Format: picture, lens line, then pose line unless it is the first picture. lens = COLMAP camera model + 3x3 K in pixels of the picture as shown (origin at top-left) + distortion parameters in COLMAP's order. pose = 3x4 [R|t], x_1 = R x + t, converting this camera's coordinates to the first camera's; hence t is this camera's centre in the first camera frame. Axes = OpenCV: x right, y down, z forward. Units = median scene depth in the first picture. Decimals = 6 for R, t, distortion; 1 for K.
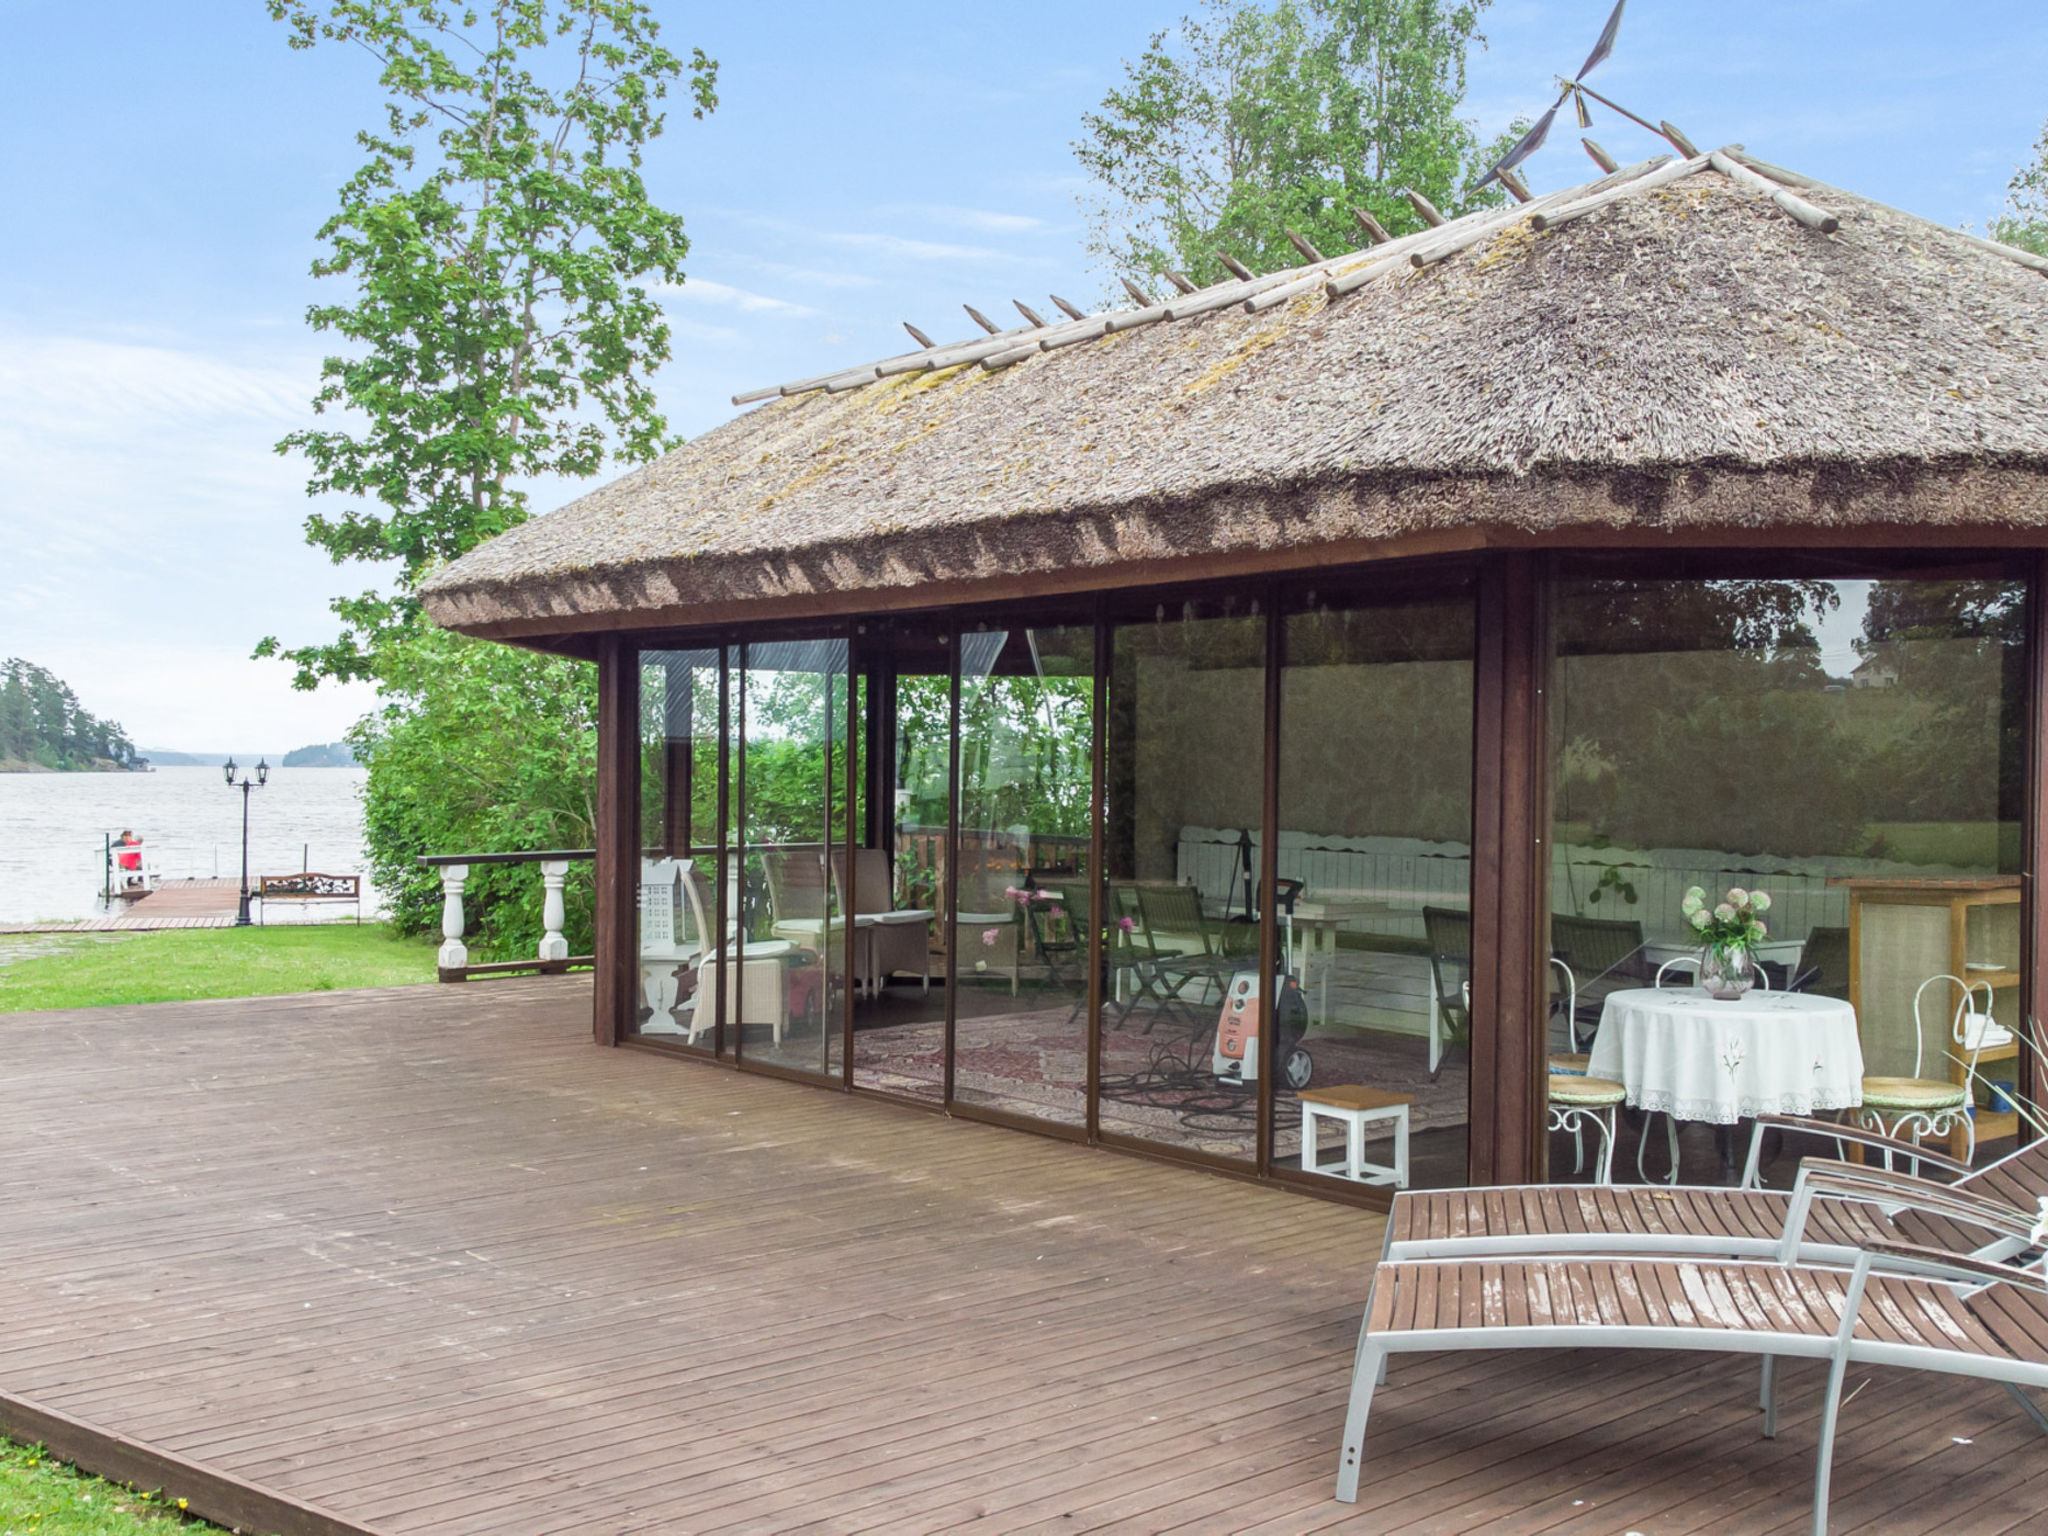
lens RADIAL K [[1982.5, 0, 1024.0], [0, 1982.5, 768.0], [0, 0, 1]] dist [0.102078, -0.210499]
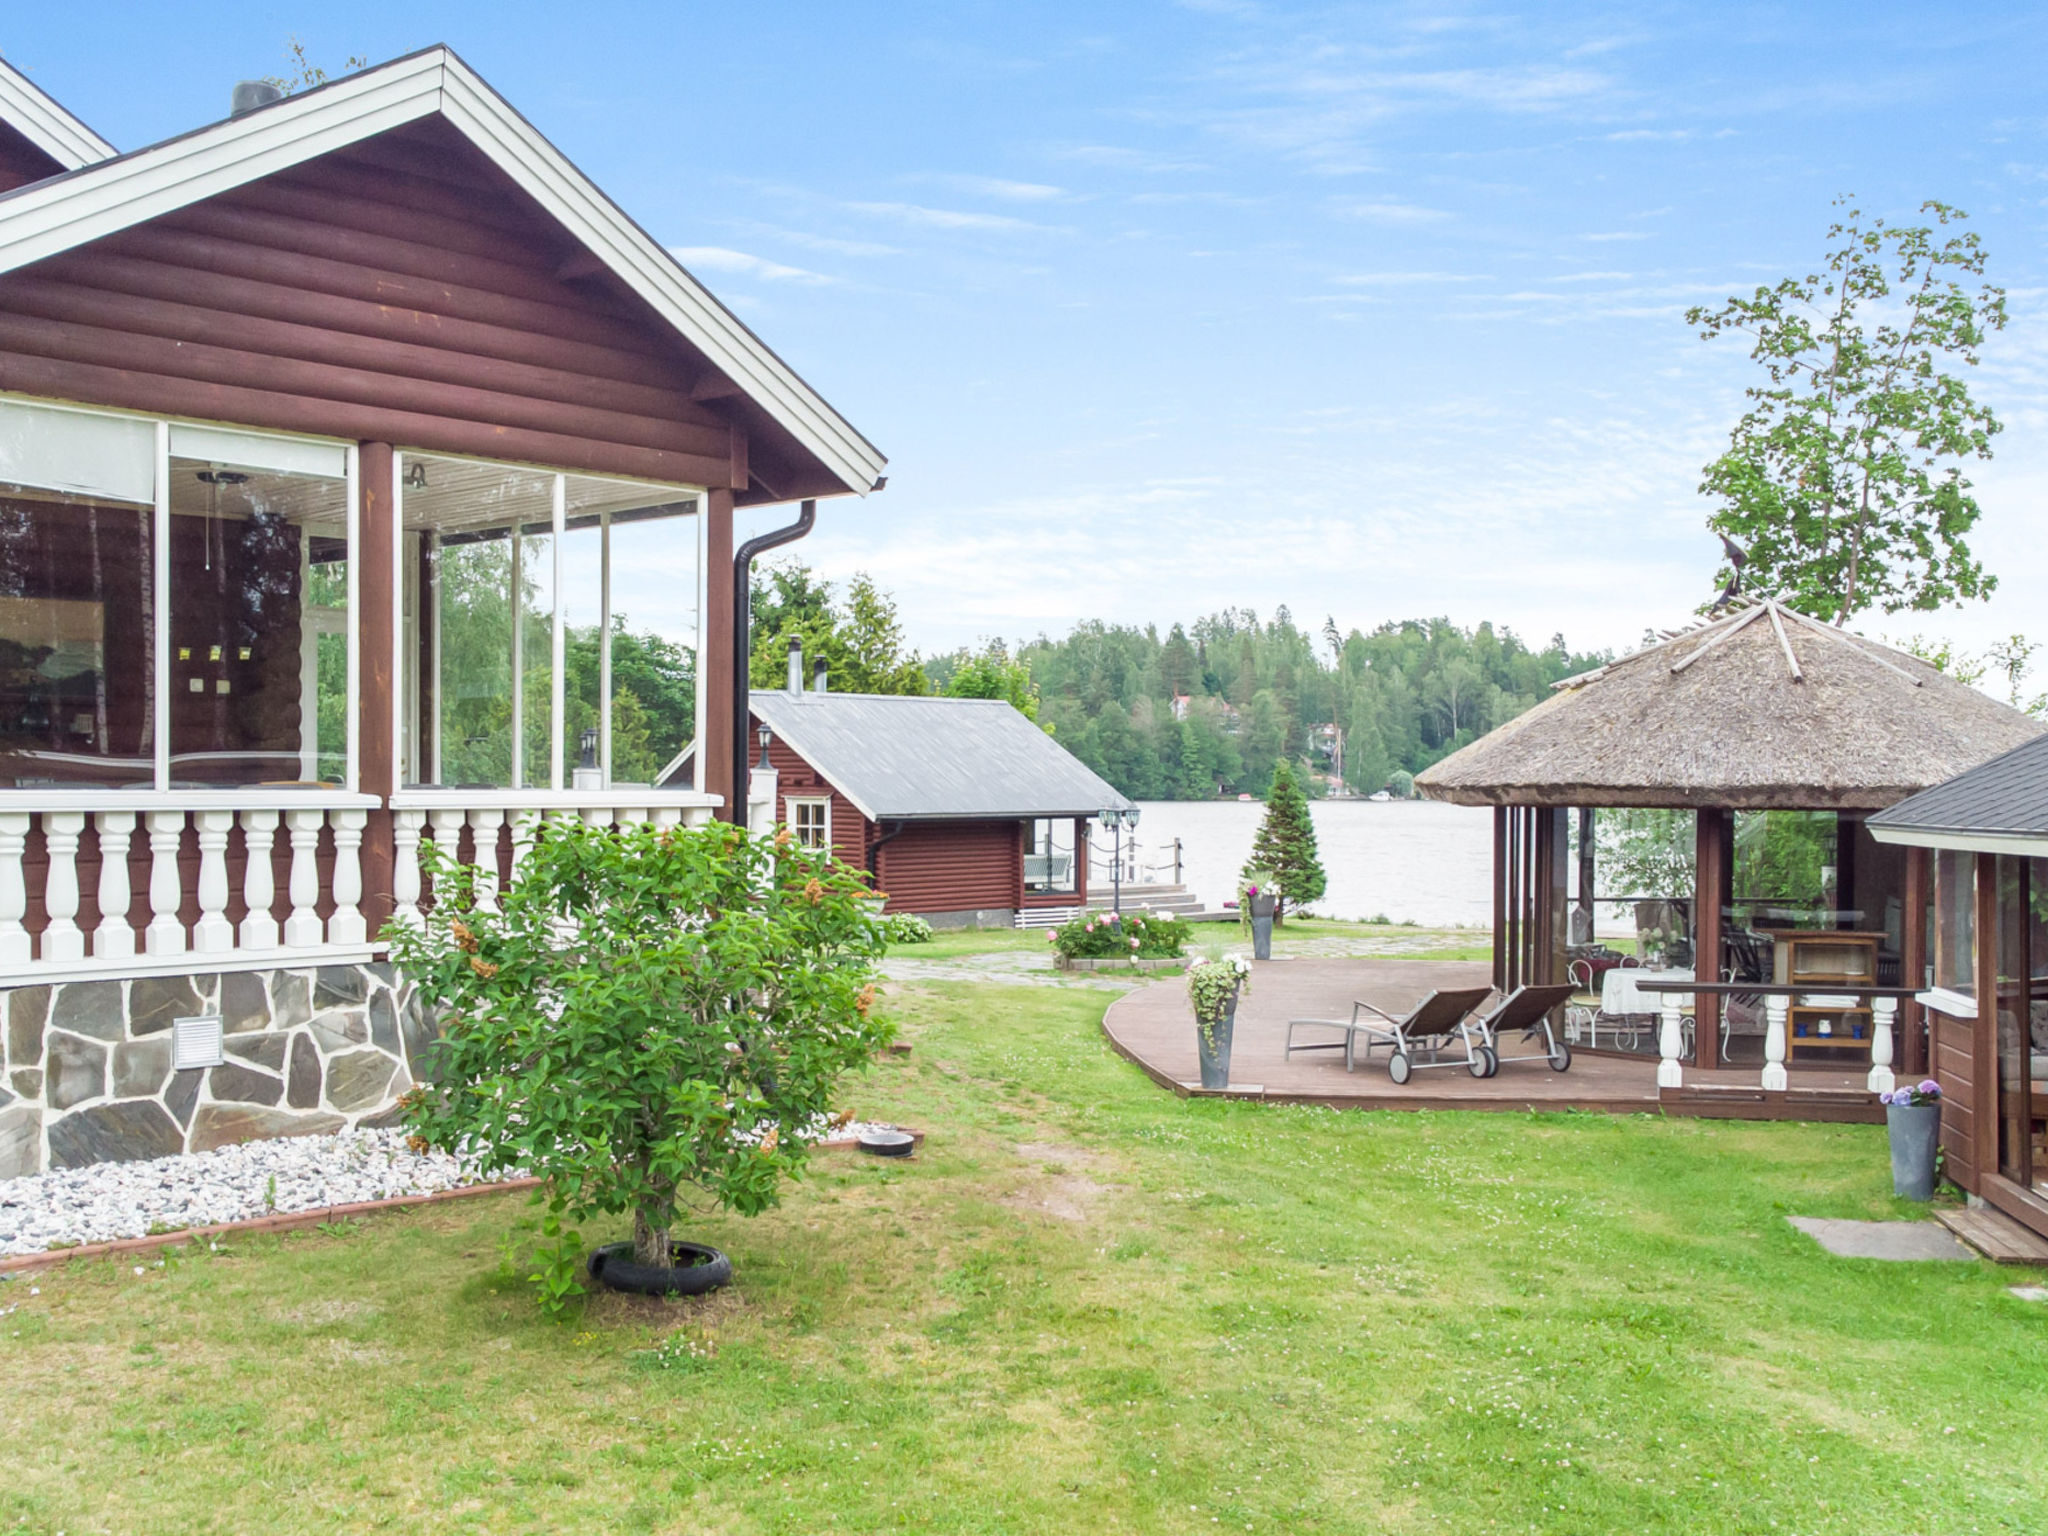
lens RADIAL K [[1982.5, 0, 1024.0], [0, 1982.5, 768.0], [0, 0, 1]] dist [0.102078, -0.210499]
pose [[0.628251, -0.004614, -0.777997, 0.454888], [-0.004173, 0.999948, -0.009301, -0.030230], [0.778000, 0.009090, 0.628199, -0.298305]]
